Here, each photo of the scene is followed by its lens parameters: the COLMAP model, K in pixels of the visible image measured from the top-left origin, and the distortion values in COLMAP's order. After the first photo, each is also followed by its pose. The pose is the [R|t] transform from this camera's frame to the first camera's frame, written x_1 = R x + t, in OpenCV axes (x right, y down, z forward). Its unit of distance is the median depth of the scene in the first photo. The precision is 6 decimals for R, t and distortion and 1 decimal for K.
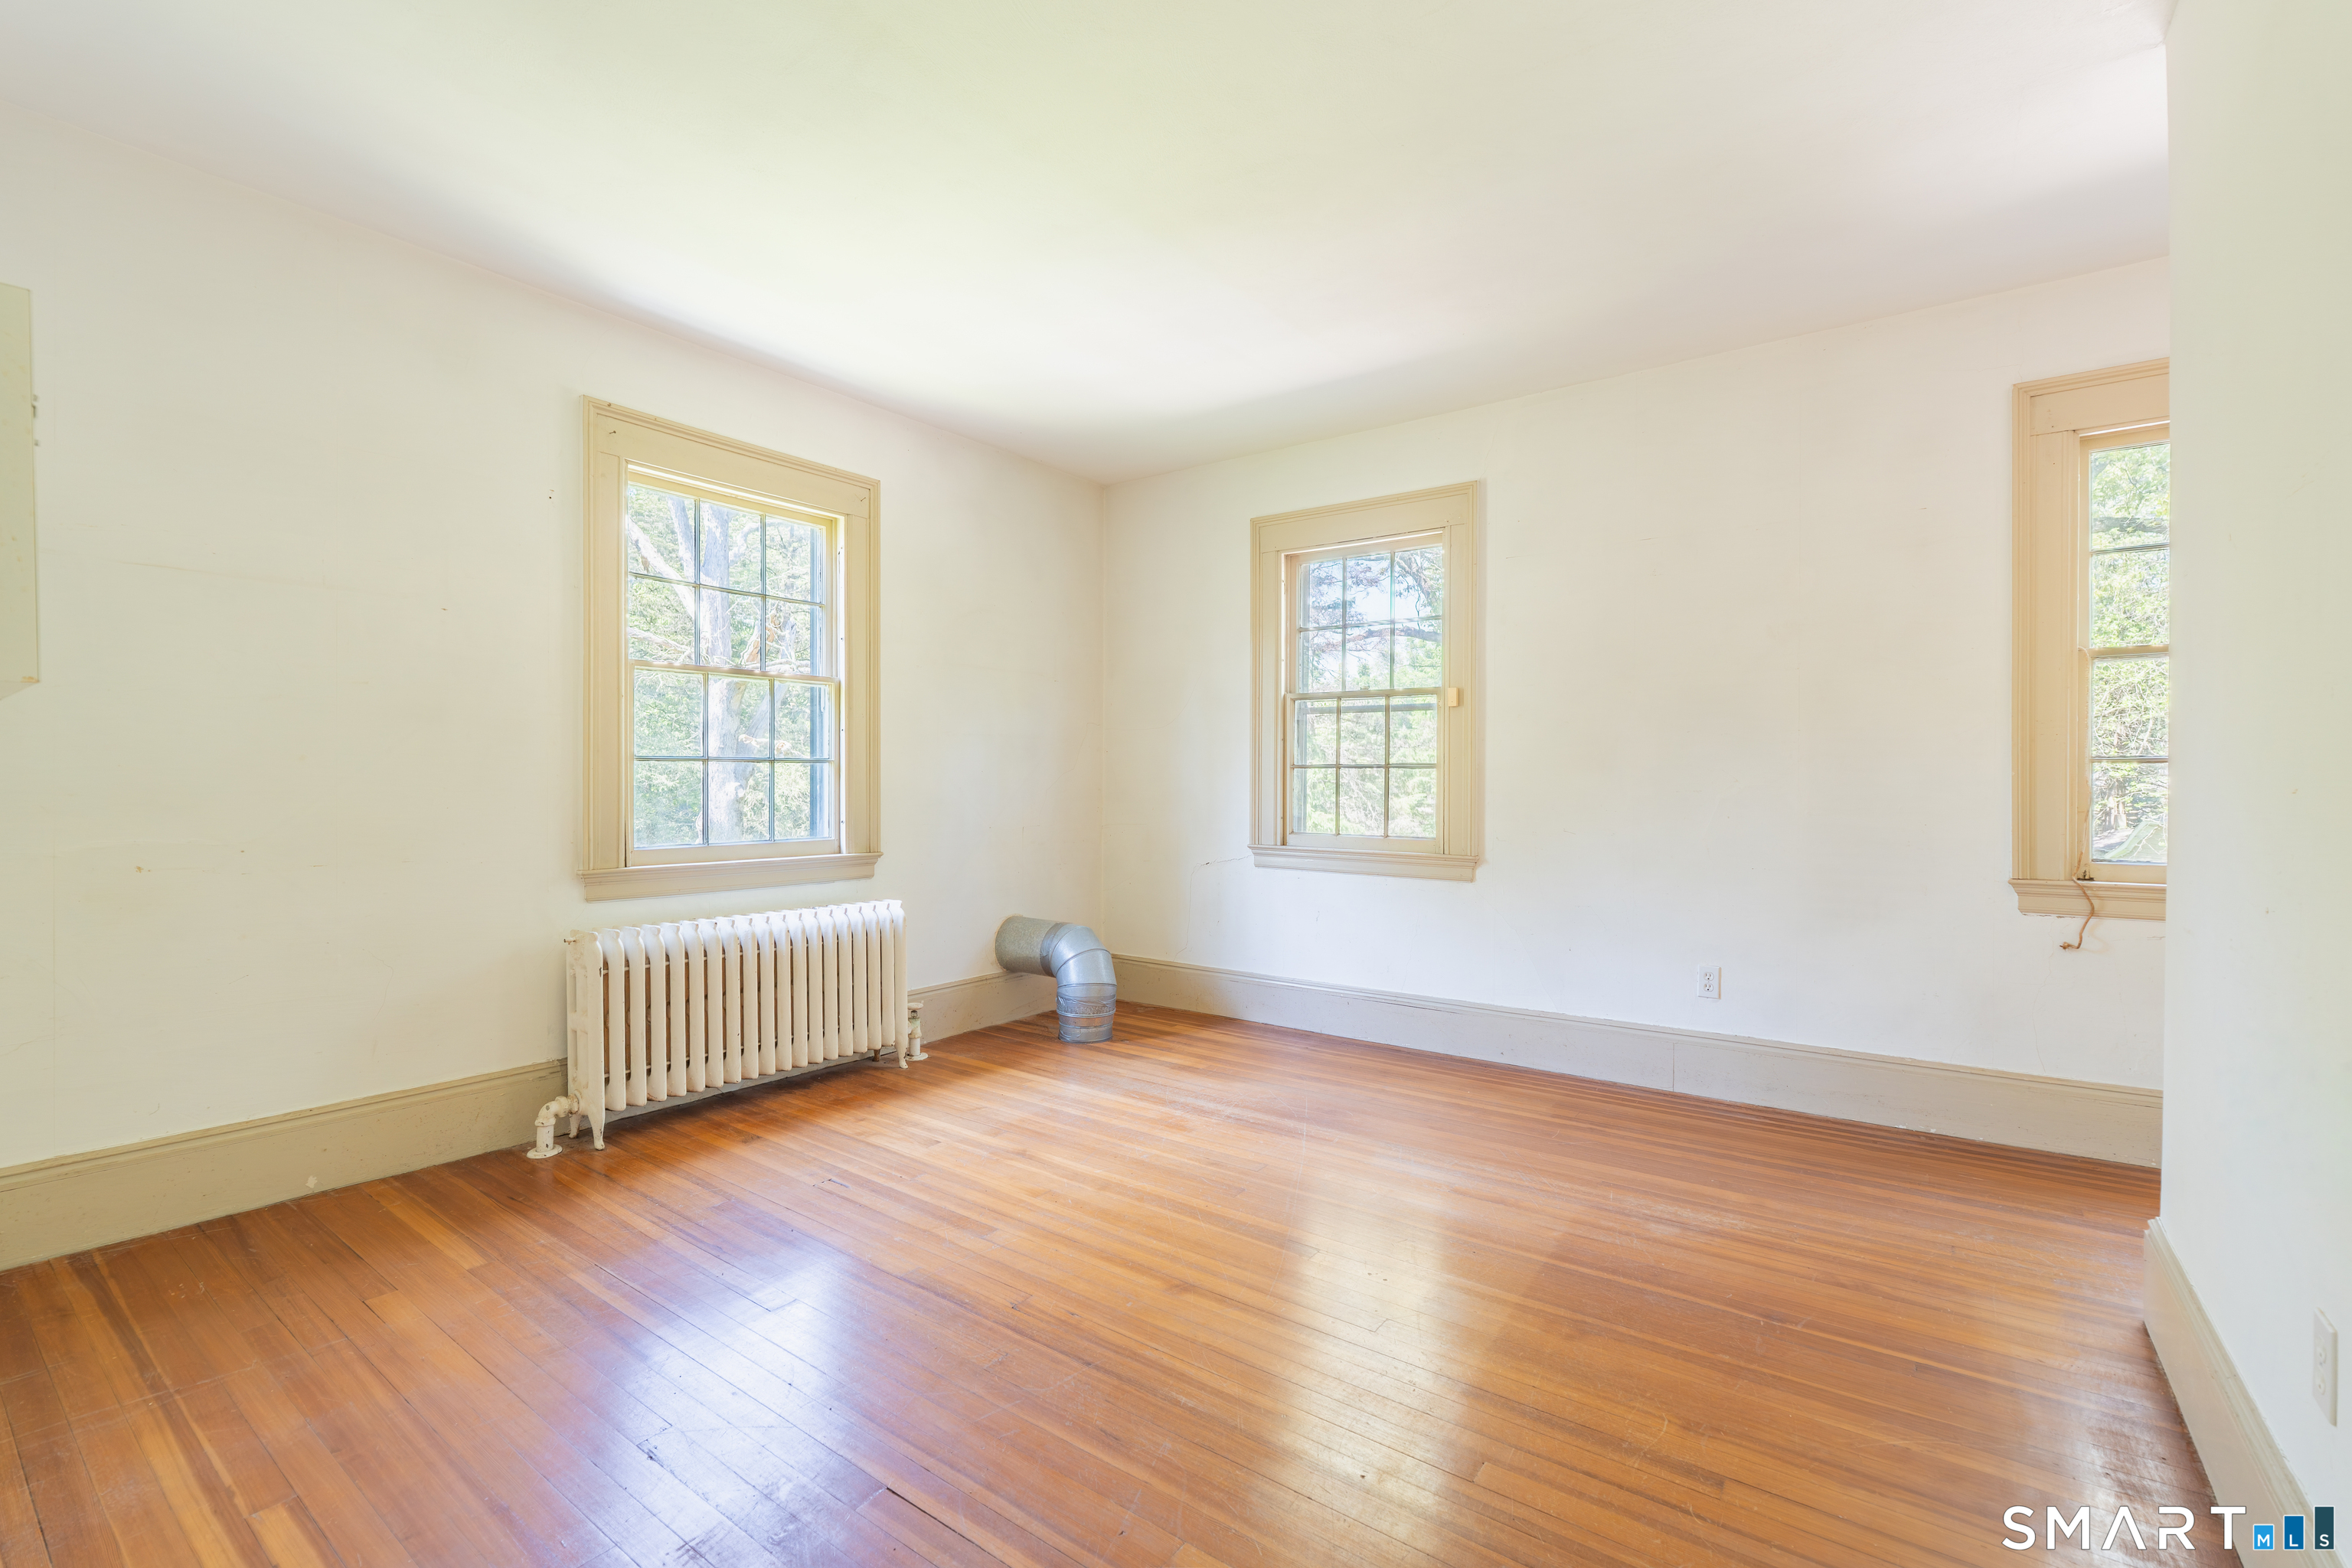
lens RADIAL K [[1035.0, 0, 1176.0], [0, 1035.0, 784.0], [0, 0, 1]] dist [-0.000072, -0.000089]
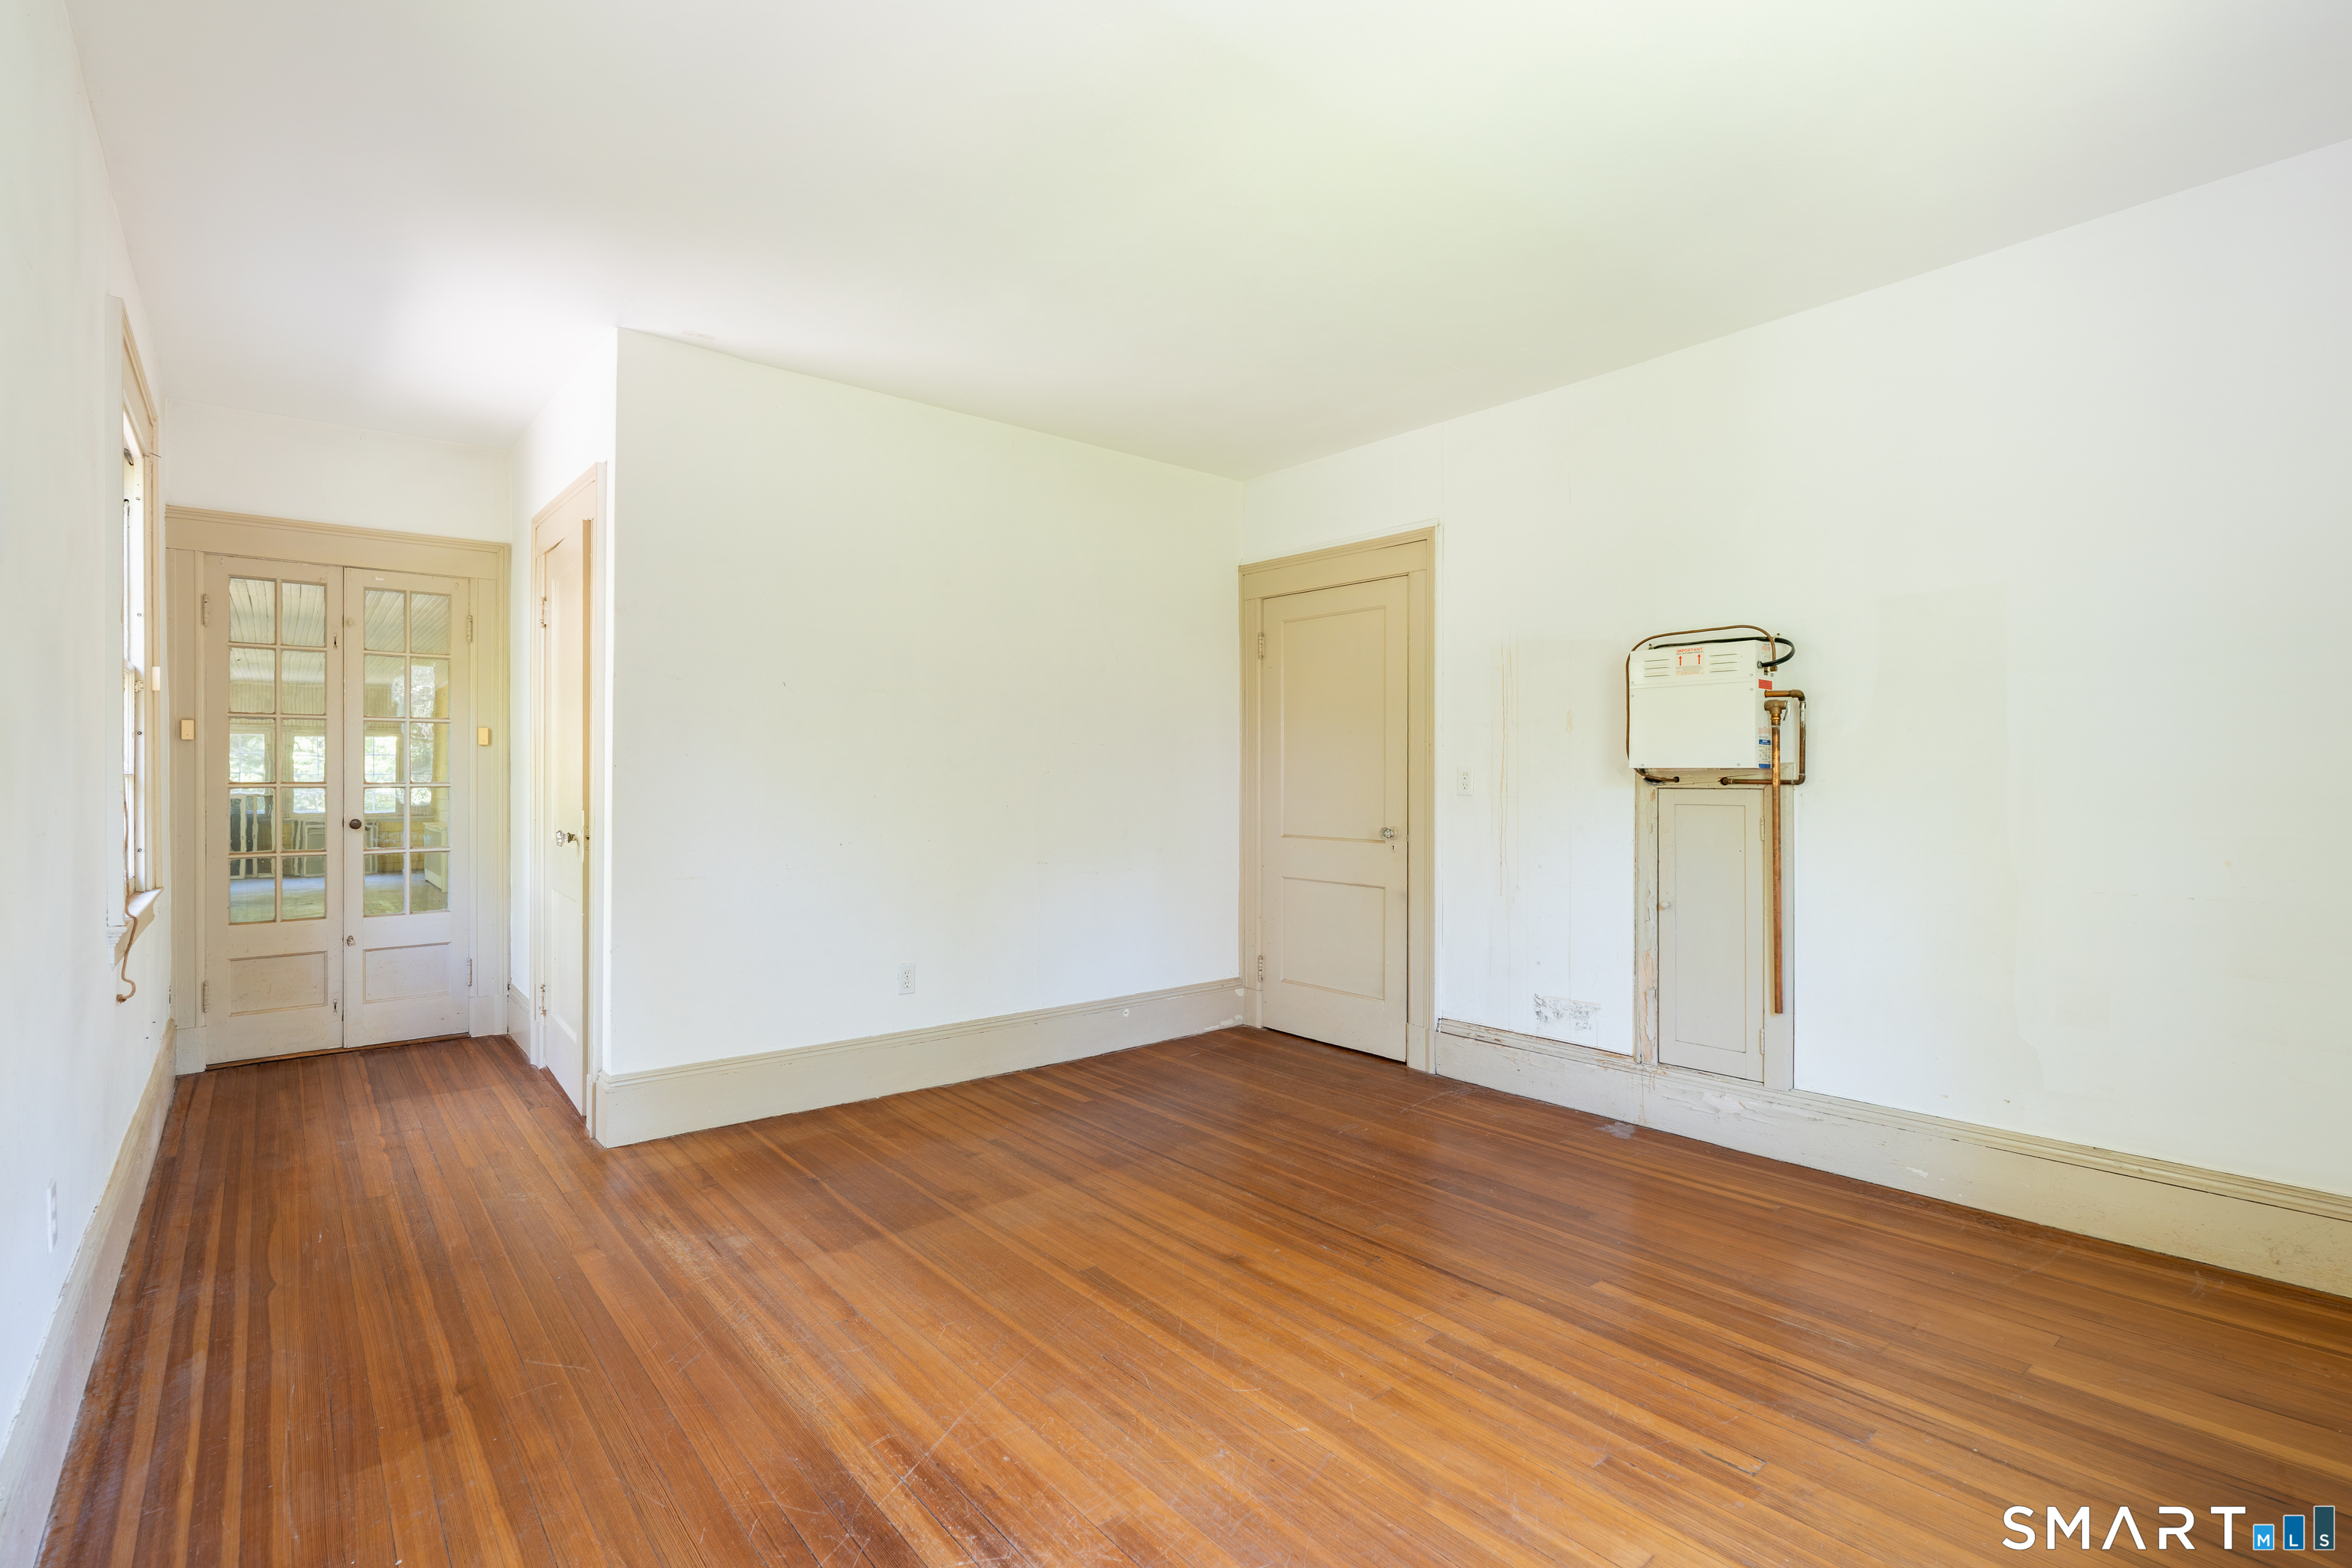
lens RADIAL K [[1074.6, 0, 1091.7], [0, 1074.6, 782.5], [0, 0, 1]] dist [0.000569, 0.000134]
pose [[-0.962740, -0.002990, 0.270414, -0.140234], [-0.001352, 0.999980, 0.006241, -0.026168], [-0.270427, 0.005642, -0.962724, 1.834101]]
